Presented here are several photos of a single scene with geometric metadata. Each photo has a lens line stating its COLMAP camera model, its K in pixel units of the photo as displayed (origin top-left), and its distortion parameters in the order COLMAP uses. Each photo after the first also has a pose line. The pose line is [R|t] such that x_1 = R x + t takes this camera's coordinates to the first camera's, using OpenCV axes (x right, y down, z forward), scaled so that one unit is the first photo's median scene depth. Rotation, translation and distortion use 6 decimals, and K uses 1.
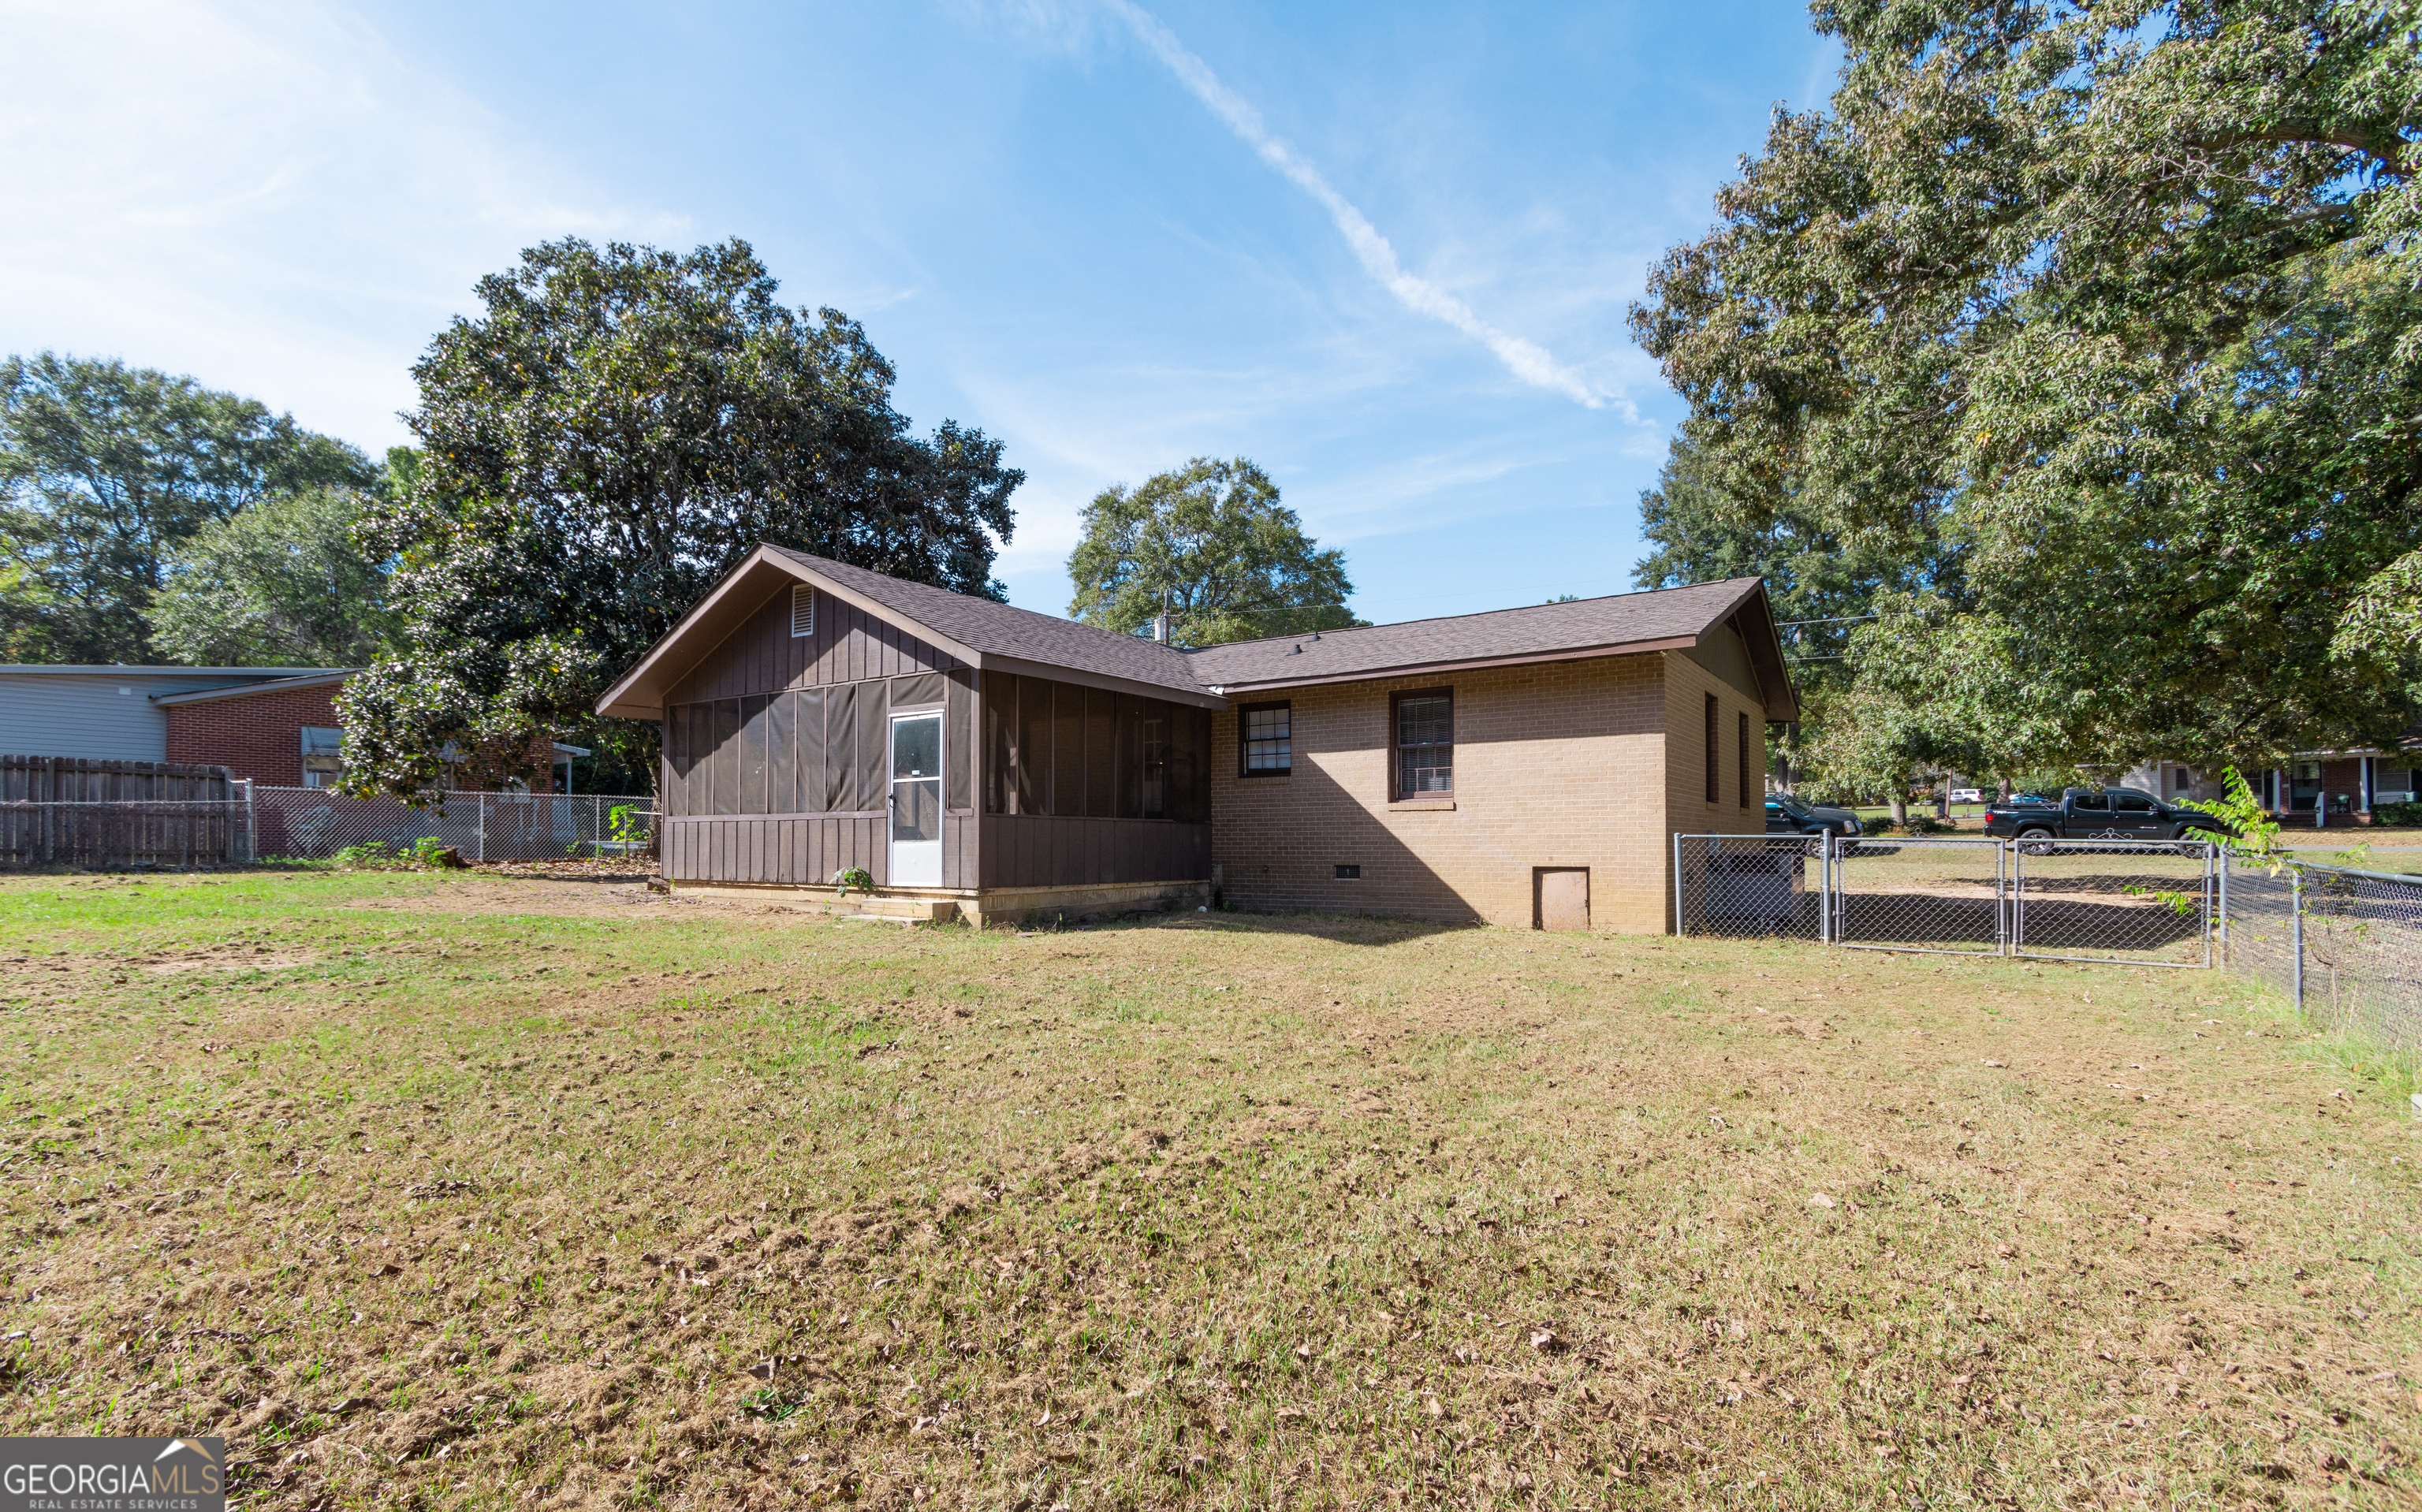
lens RADIAL K [[1079.5, 0, 1211.0], [0, 1079.5, 809.6], [0, 0, 1]] dist [0.000955, 0.000016]
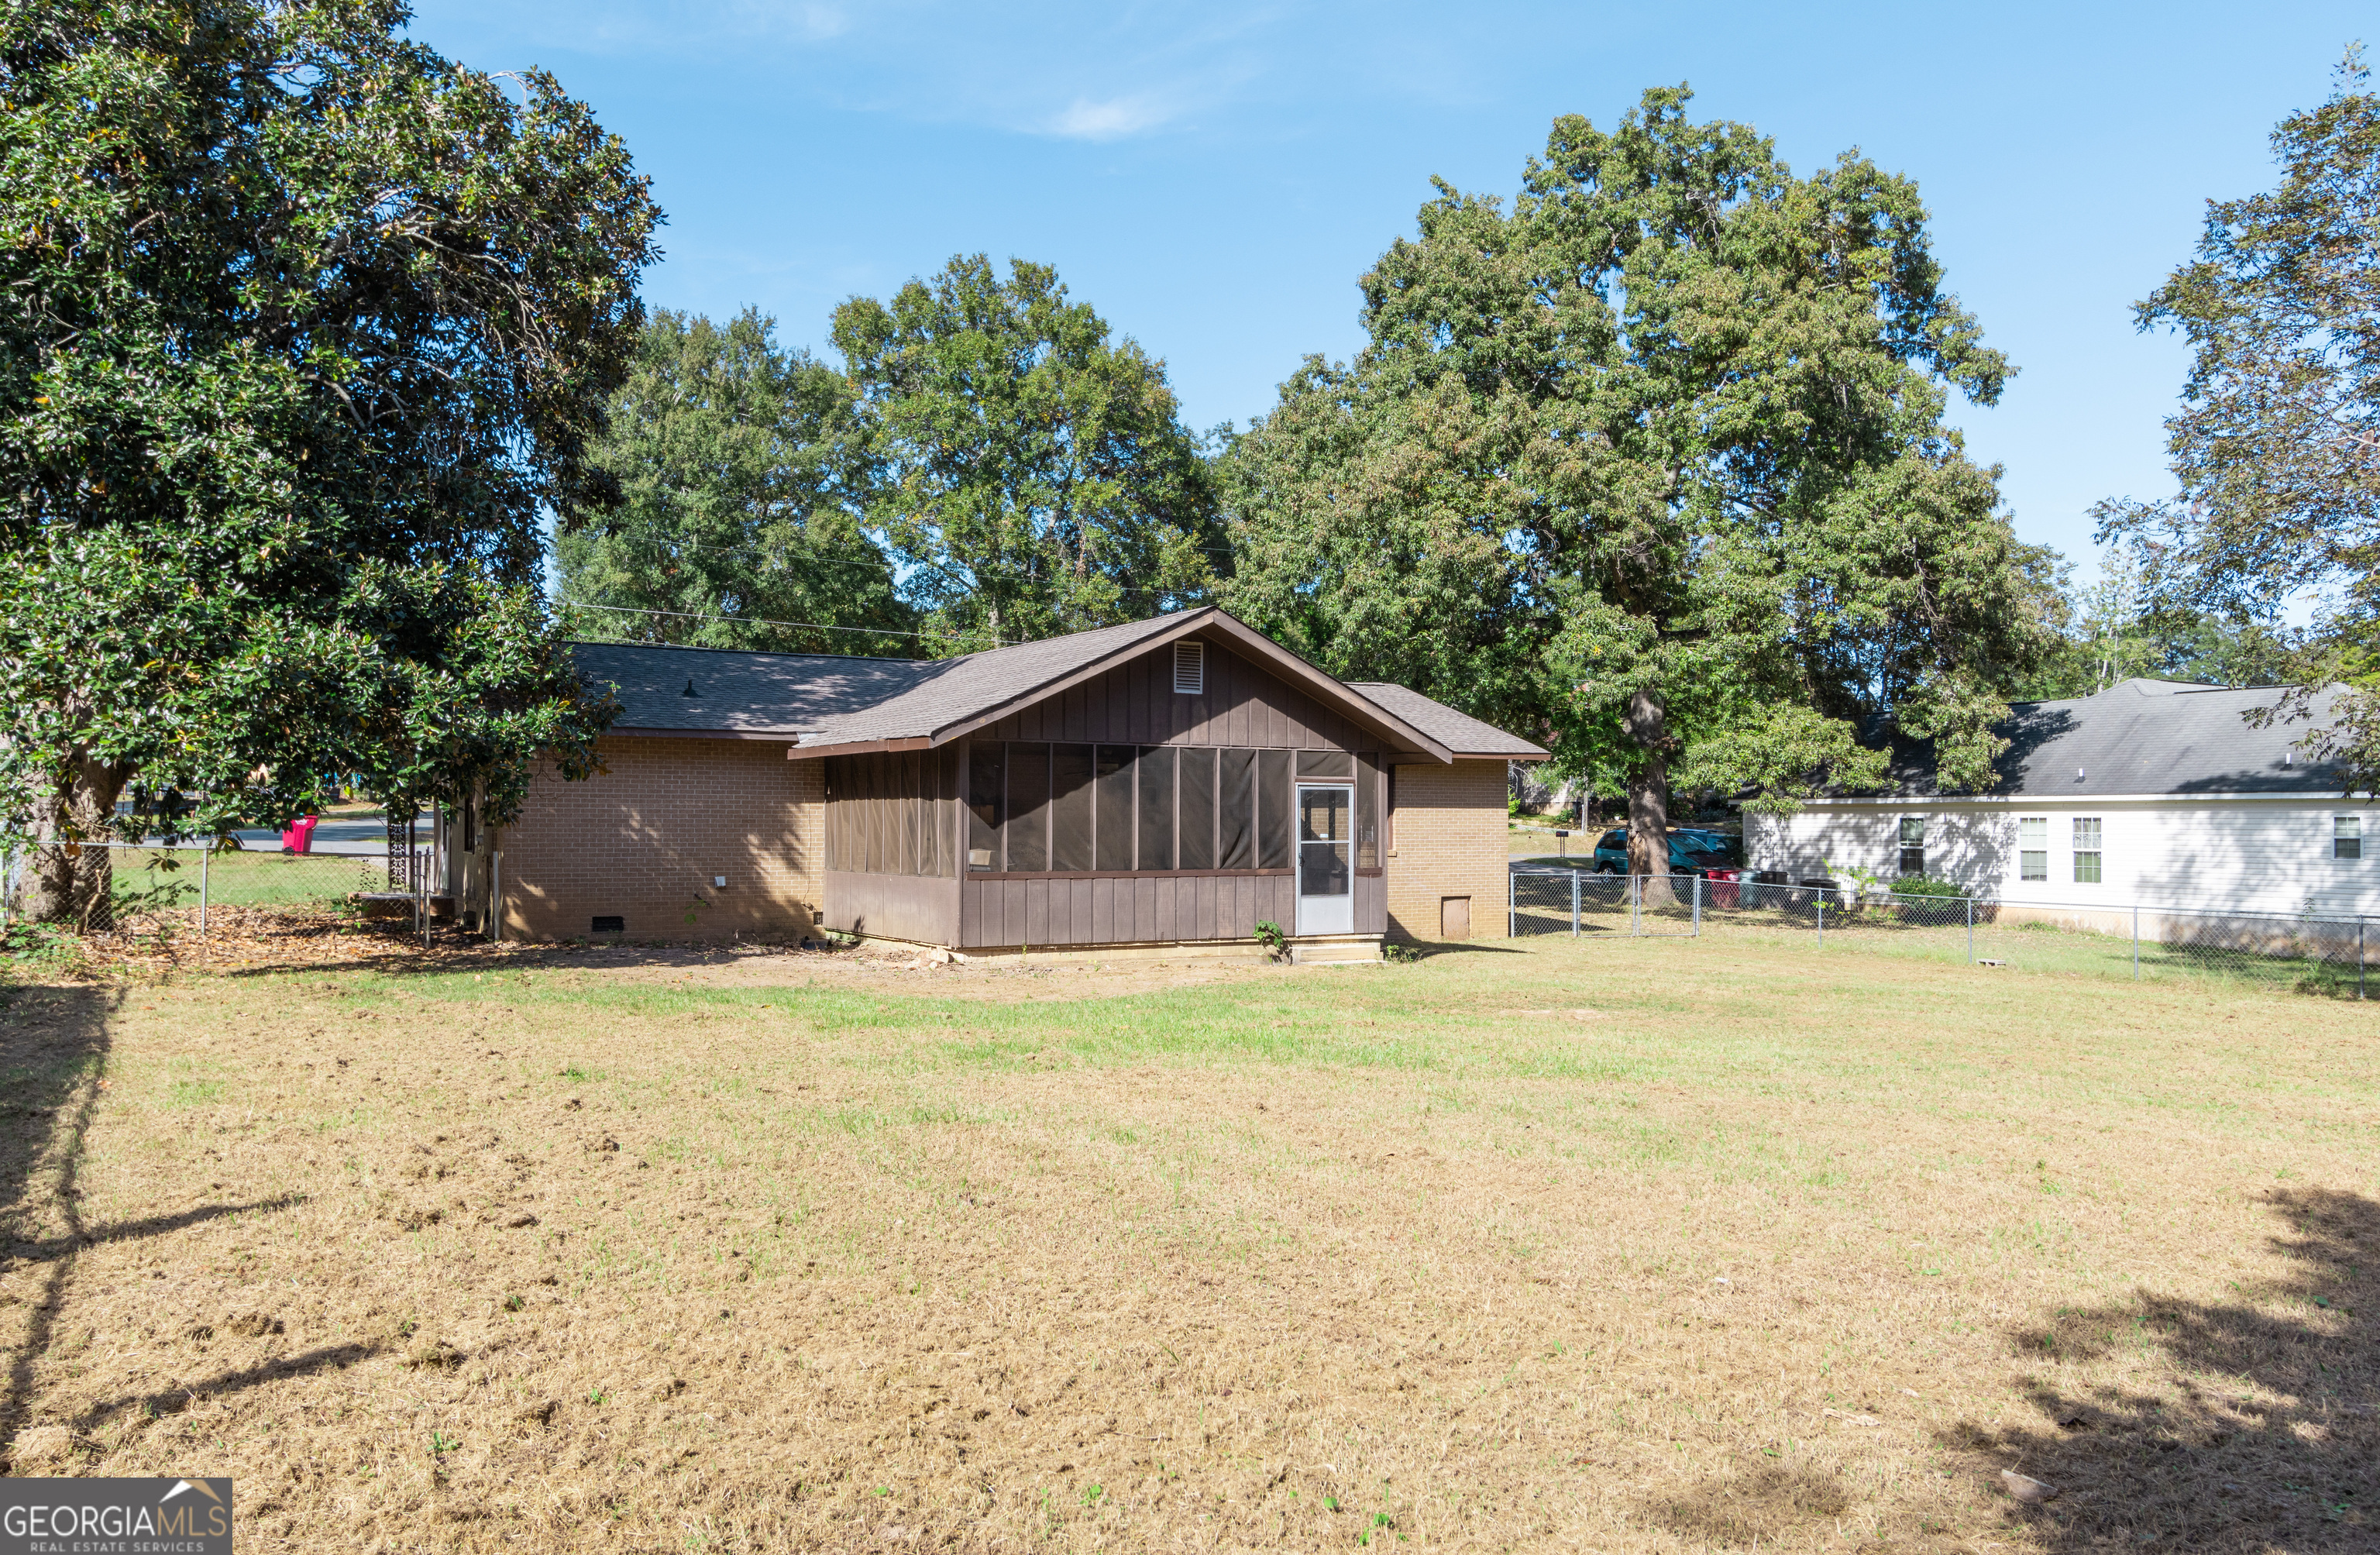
lens RADIAL K [[1869.2, 0, 1190.0], [0, 1869.2, 777.5], [0, 0, 1]] dist [0.001098, 0.002467]
pose [[0.404454, 0.021842, 0.914297, -2.044853], [-0.031607, 0.999451, -0.009895, -0.068203], [-0.914012, -0.024896, 0.404922, 0.305134]]
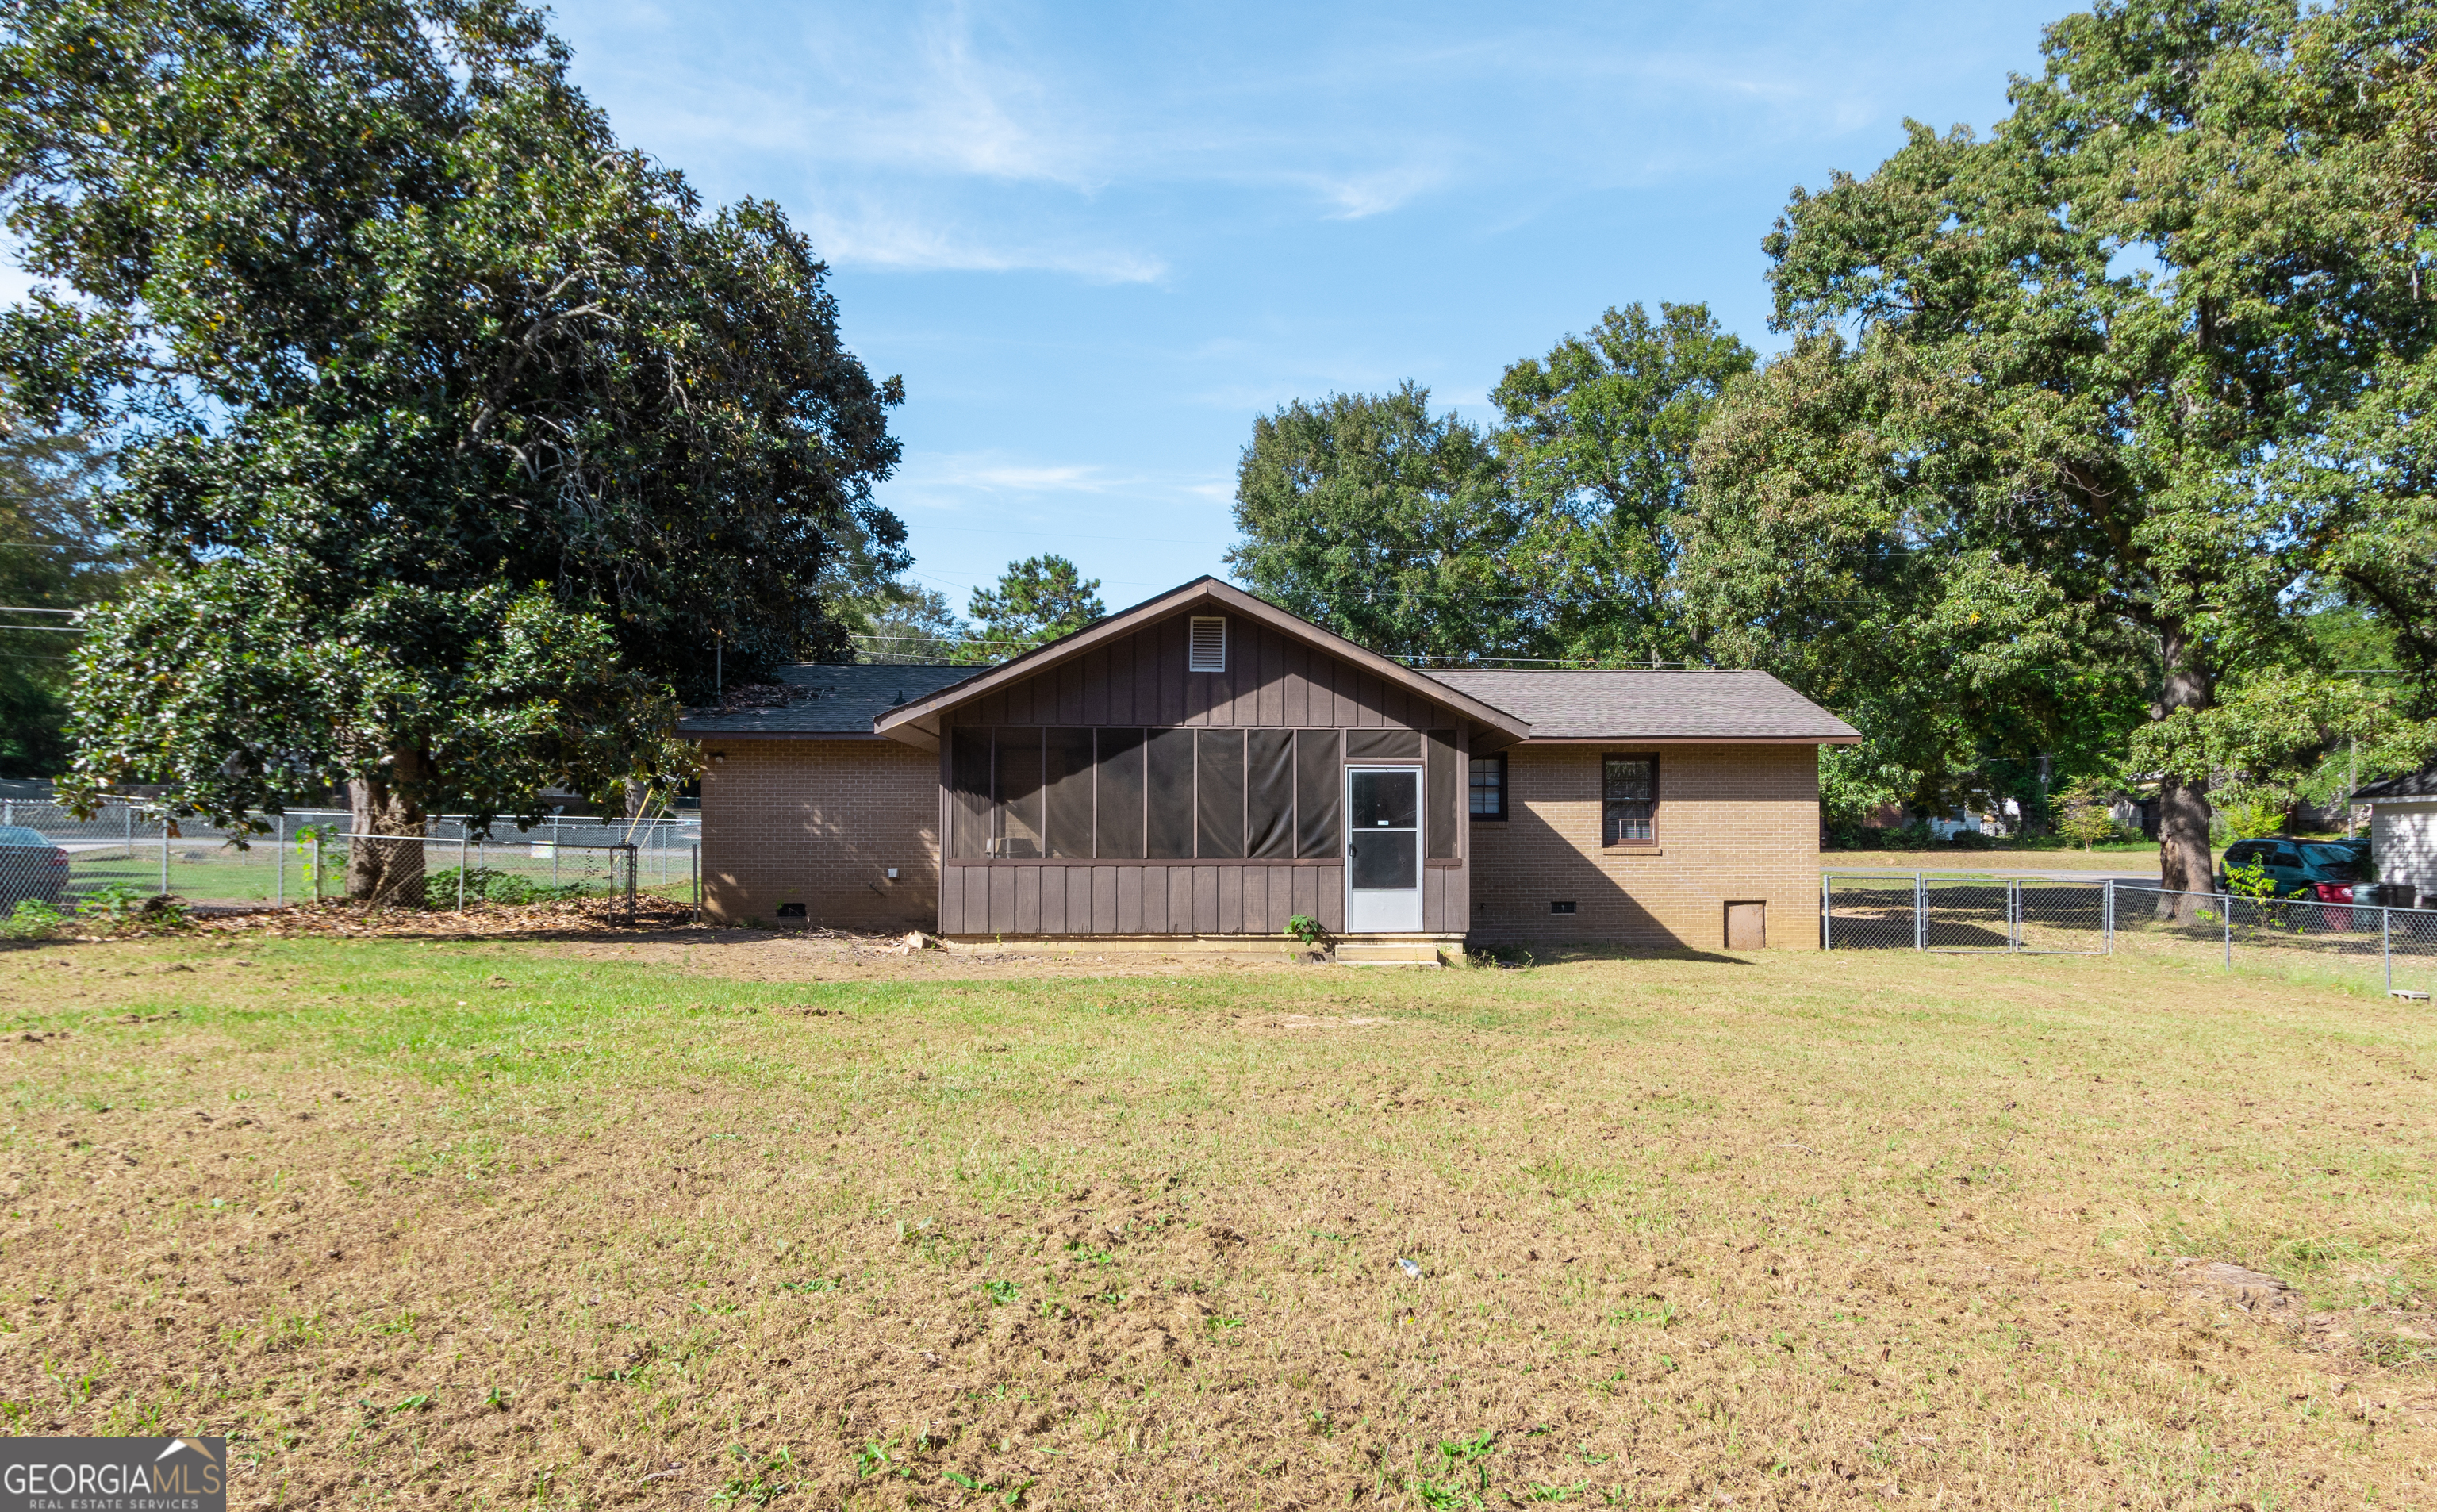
lens RADIAL K [[1638.7, 0, 1218.8], [0, 1638.7, 796.0], [0, 0, 1]] dist [0.004400, 0.000552]
pose [[0.781204, 0.019093, 0.623983, -1.317513], [-0.018495, 0.999801, -0.007437, -0.043075], [-0.624001, -0.005731, 0.781402, -0.136001]]
